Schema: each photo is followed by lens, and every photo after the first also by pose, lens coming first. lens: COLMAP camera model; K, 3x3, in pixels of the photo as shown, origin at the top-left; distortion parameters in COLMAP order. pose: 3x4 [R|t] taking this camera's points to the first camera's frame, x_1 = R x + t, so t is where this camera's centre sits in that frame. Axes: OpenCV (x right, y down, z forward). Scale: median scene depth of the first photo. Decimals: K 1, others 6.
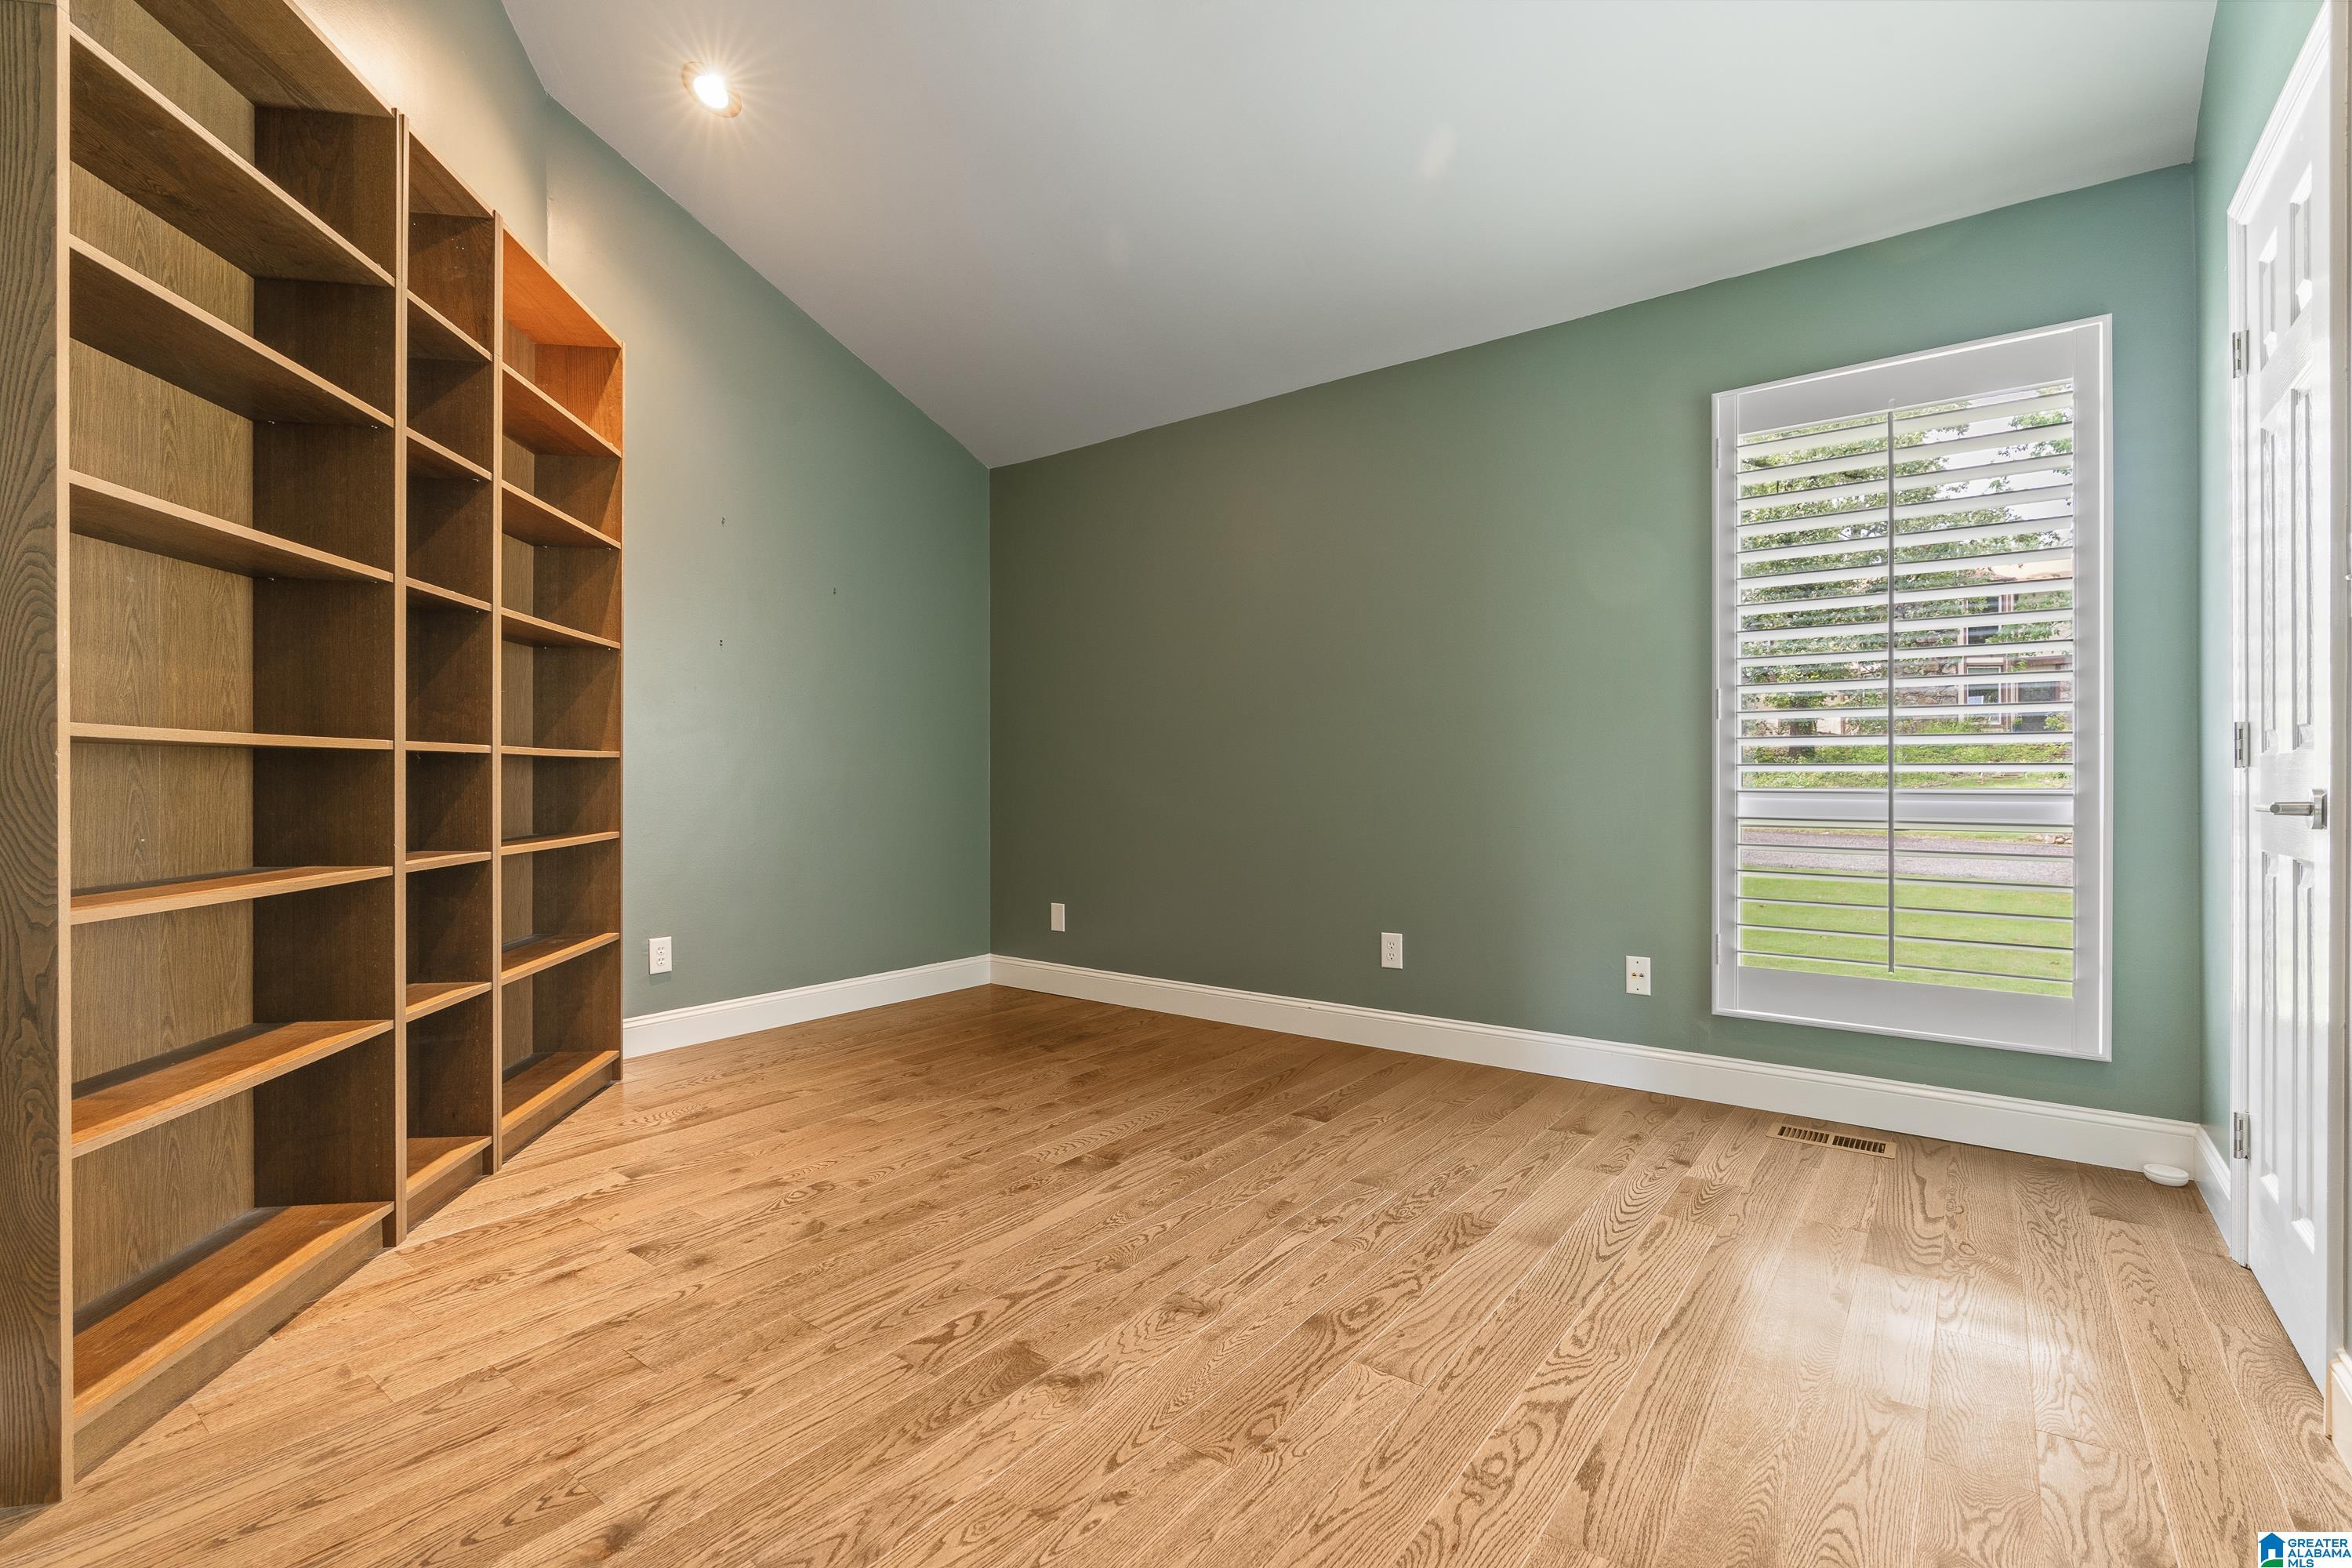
lens RADIAL K [[1082.0, 0, 1169.5], [0, 1082.0, 781.9], [0, 0, 1]] dist [-0.000805, -0.000001]
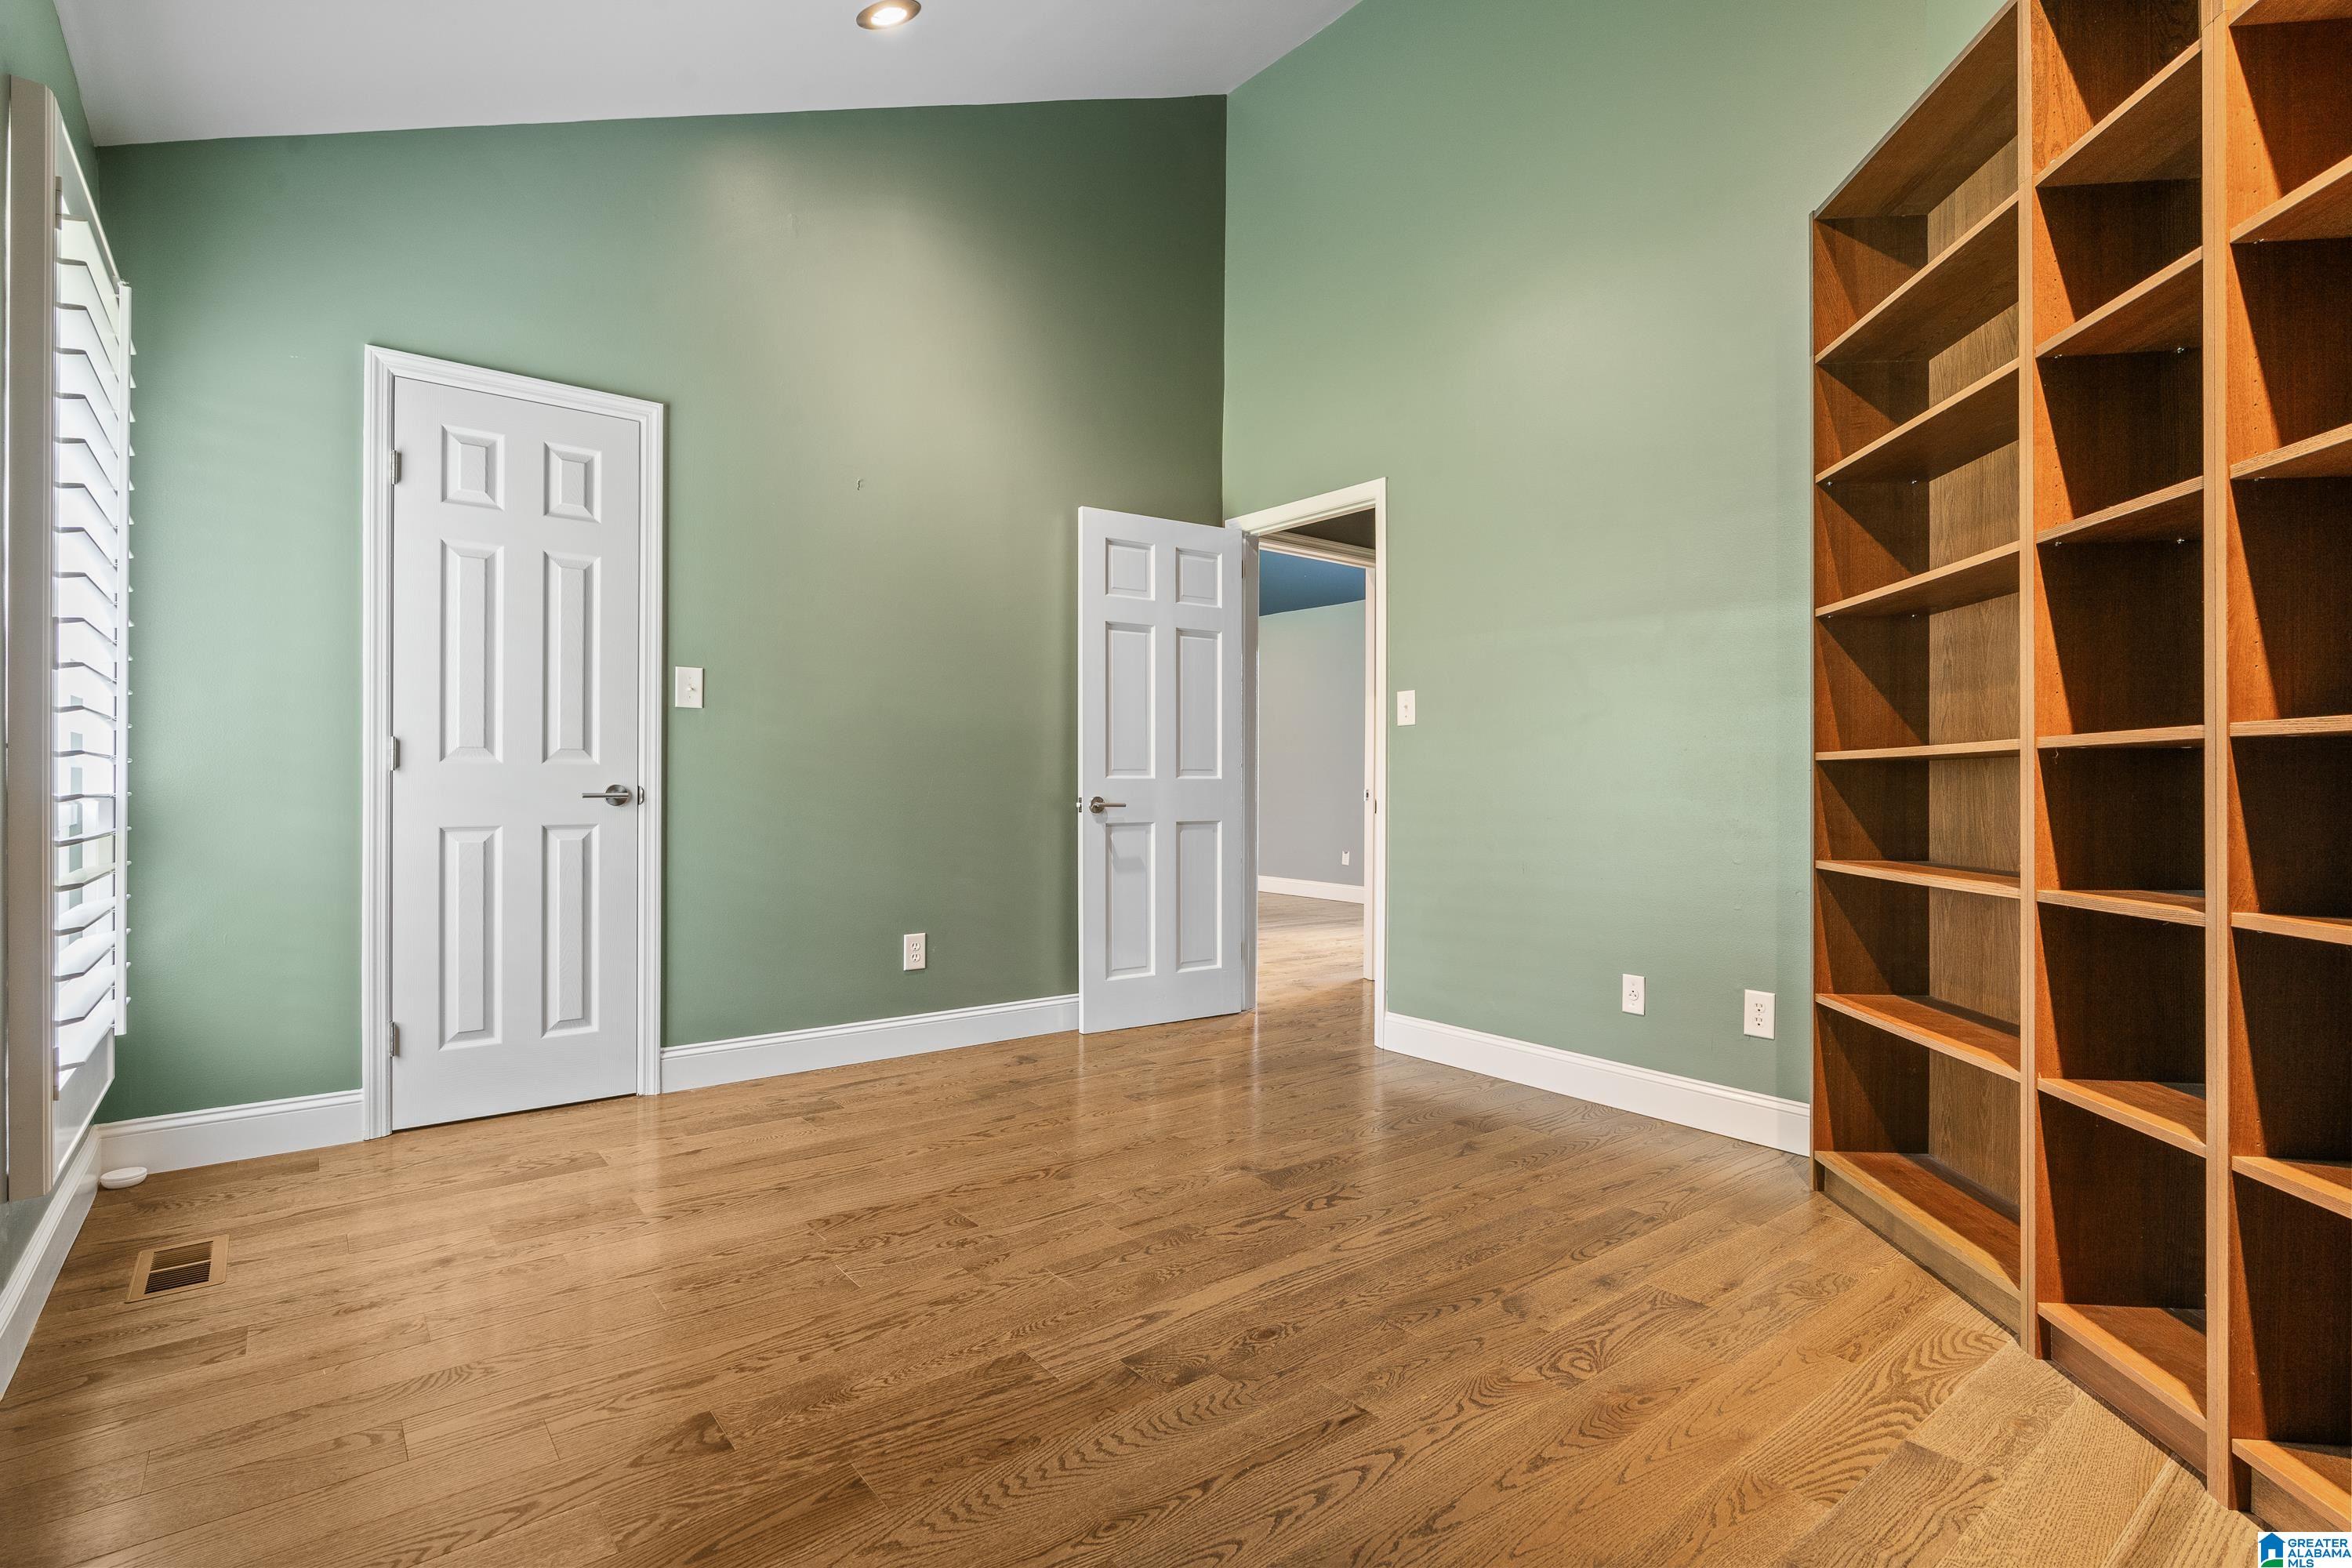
lens RADIAL K [[1135.4, 0, 1171.9], [0, 1135.4, 781.2], [0, 0, 1]] dist [-0.004226, 0.000415]
pose [[-0.971423, -0.003942, 0.237324, -0.300160], [-0.004496, 0.999988, -0.001795, -0.001368], [-0.237314, -0.002811, -0.971429, 2.099018]]
